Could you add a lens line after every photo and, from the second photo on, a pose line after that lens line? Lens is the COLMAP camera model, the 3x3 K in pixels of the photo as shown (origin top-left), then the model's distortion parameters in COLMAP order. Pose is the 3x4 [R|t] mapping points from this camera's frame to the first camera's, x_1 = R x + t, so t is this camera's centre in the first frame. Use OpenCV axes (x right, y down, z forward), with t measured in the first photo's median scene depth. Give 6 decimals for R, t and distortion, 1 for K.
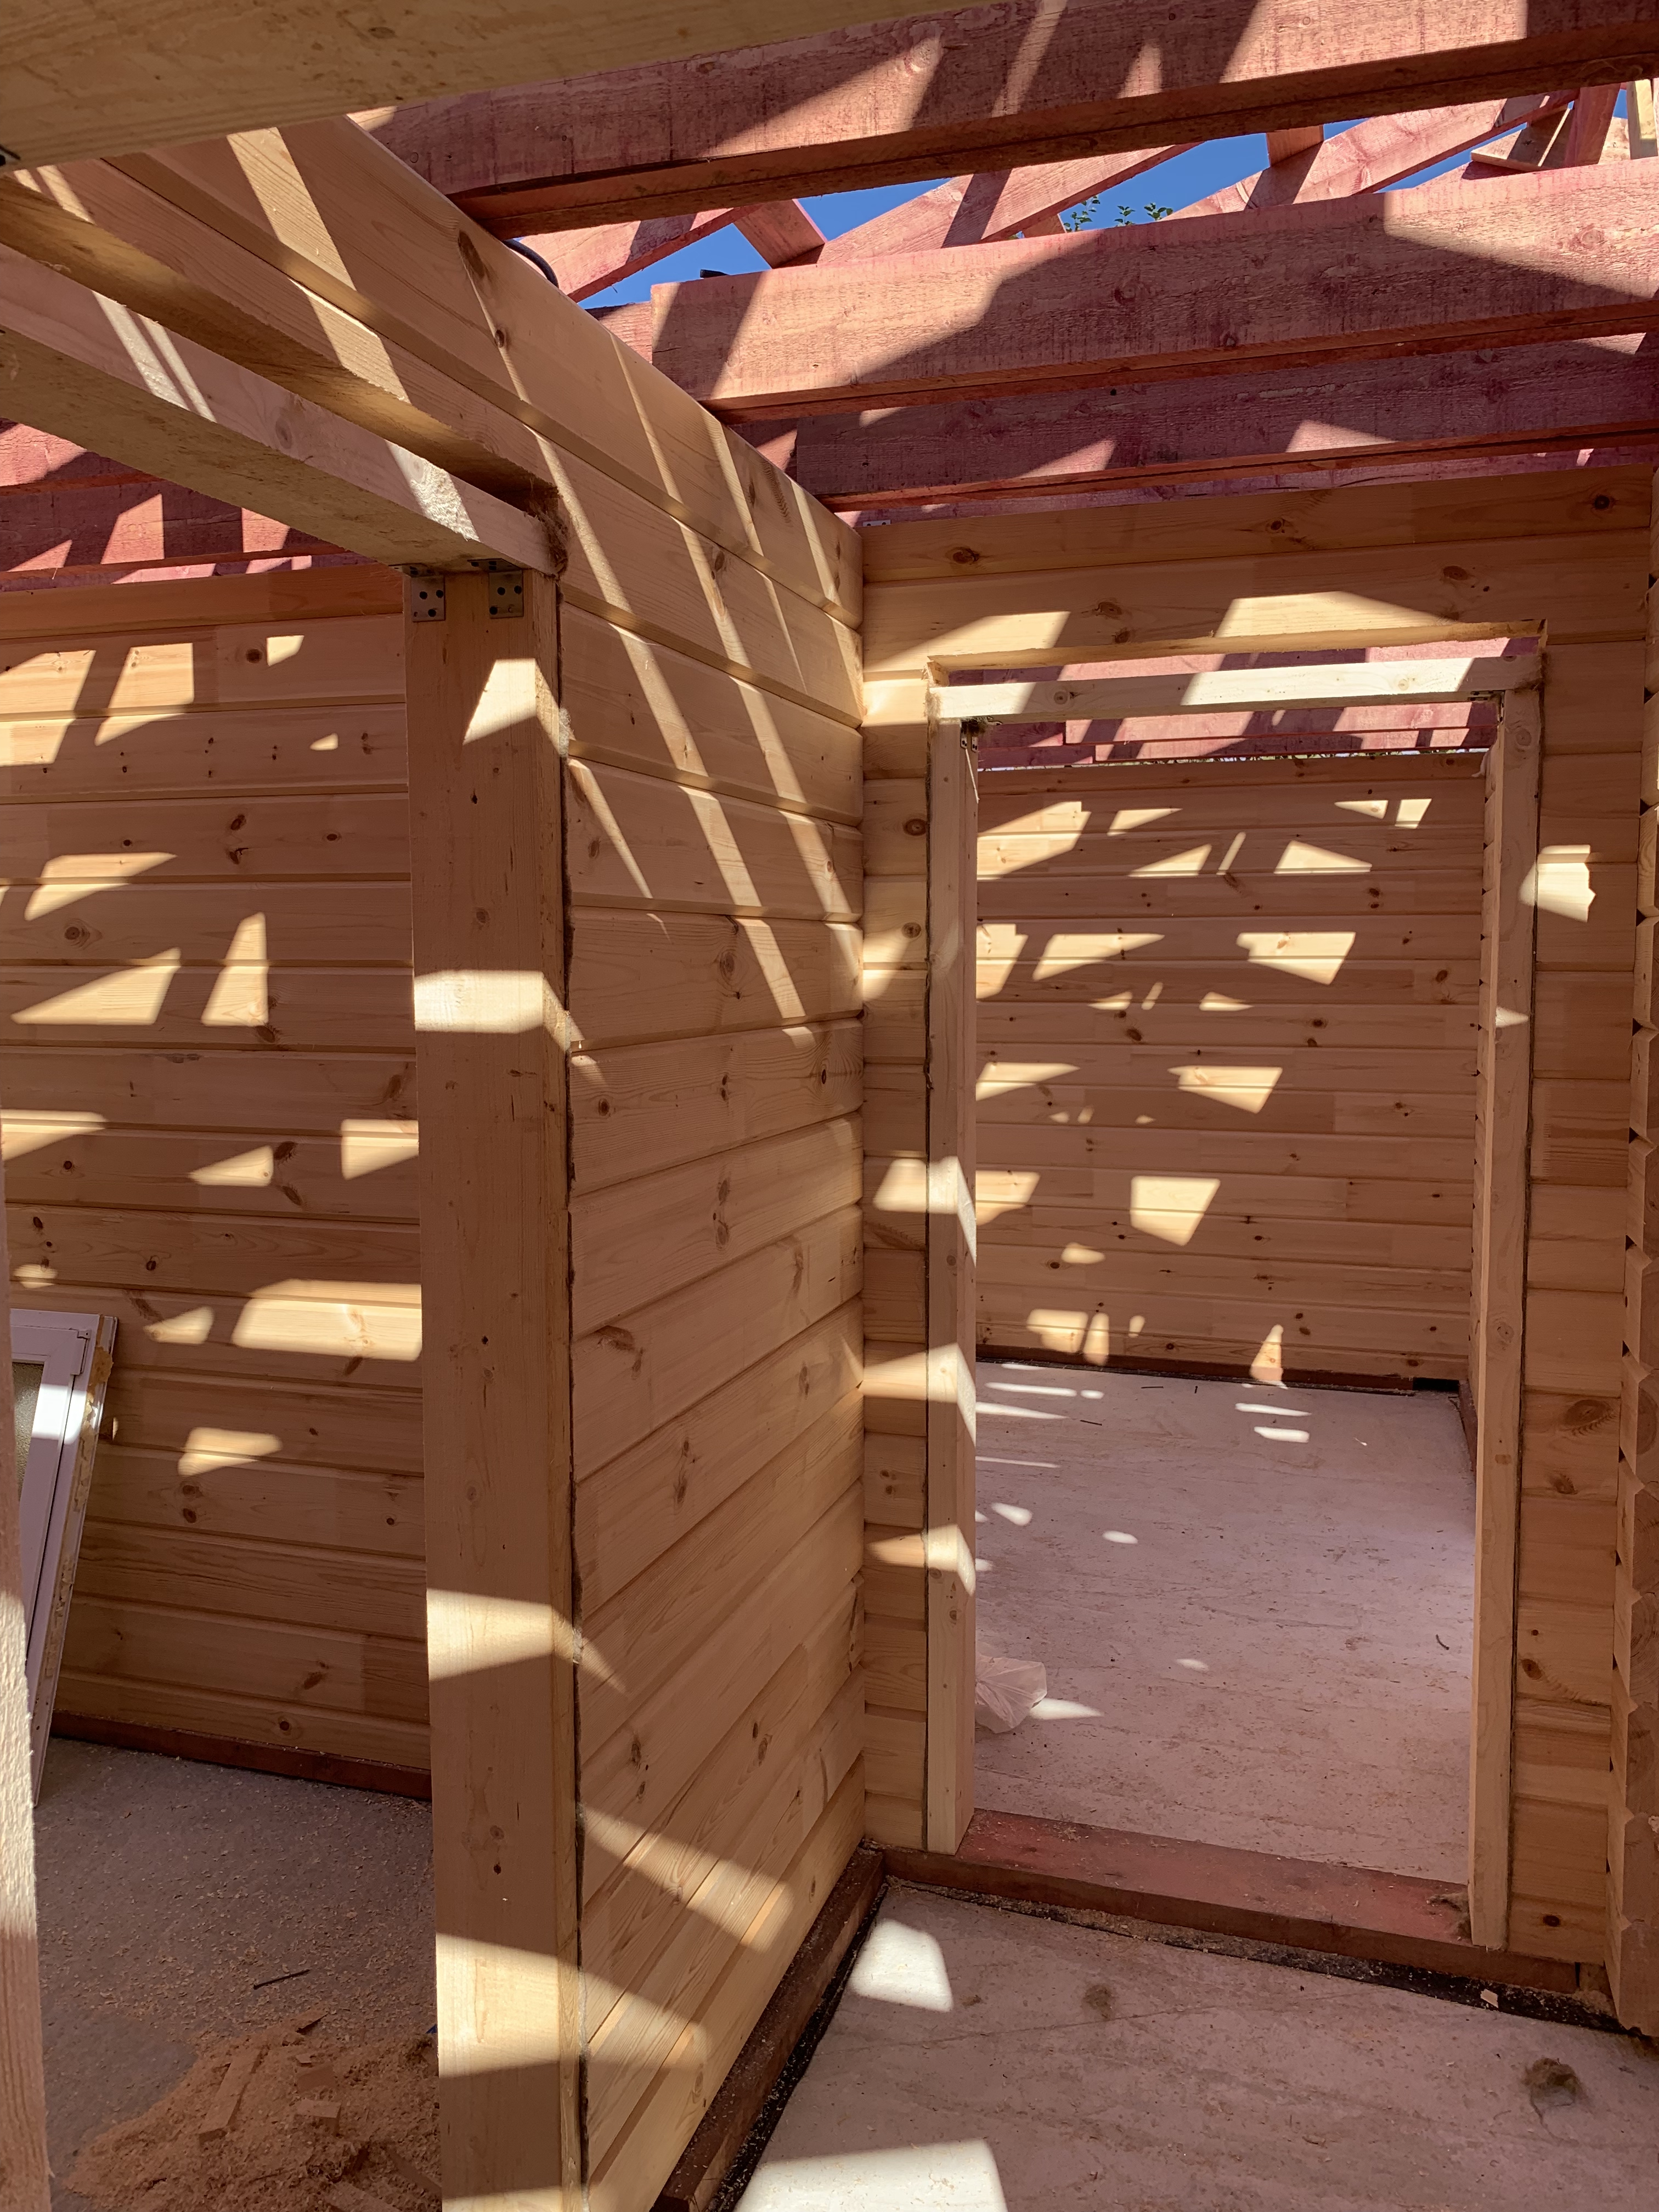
lens RADIAL K [[1682.4, 0, 831.6], [0, 1682.4, 1084.4], [0, 0, 1]] dist [0.009011, -0.000766]
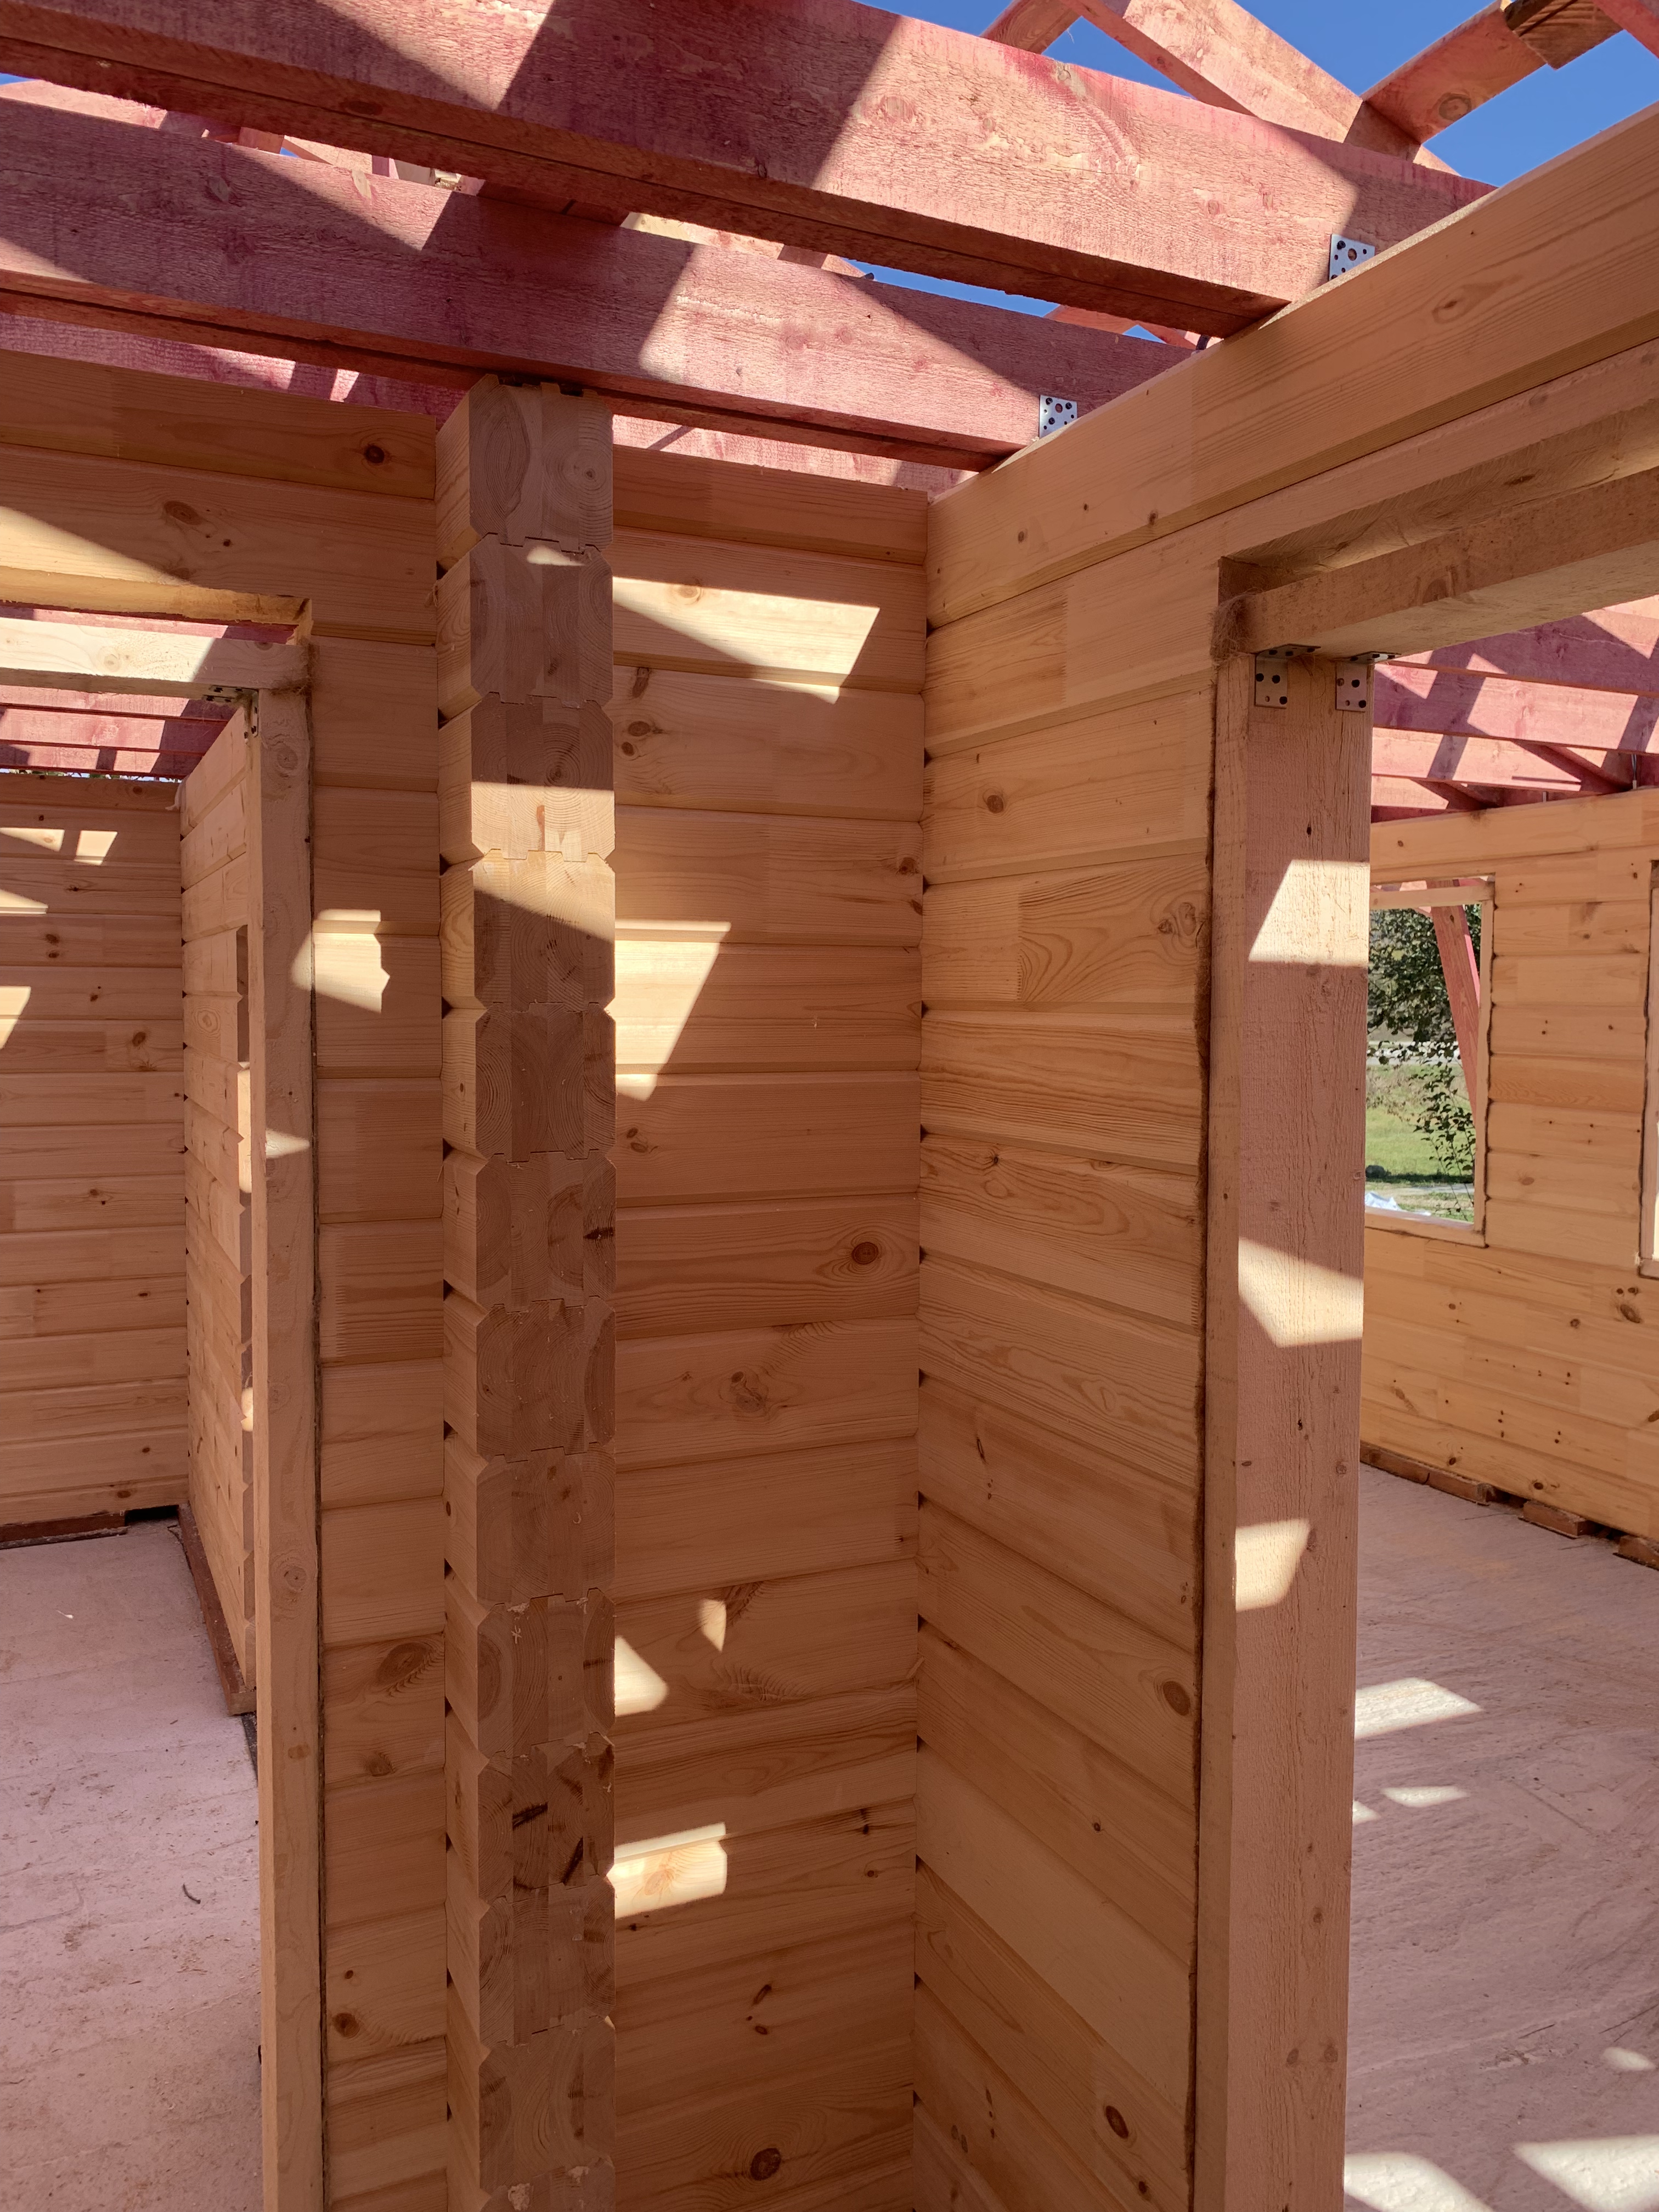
lens RADIAL K [[1682.4, 0, 831.6], [0, 1682.4, 1084.4], [0, 0, 1]] dist [0.009011, -0.000766]
pose [[0.732081, -0.030965, 0.680513, 0.082751], [0.045583, 0.998954, -0.003582, -0.050990], [-0.679691, 0.033642, 0.732727, 0.306695]]
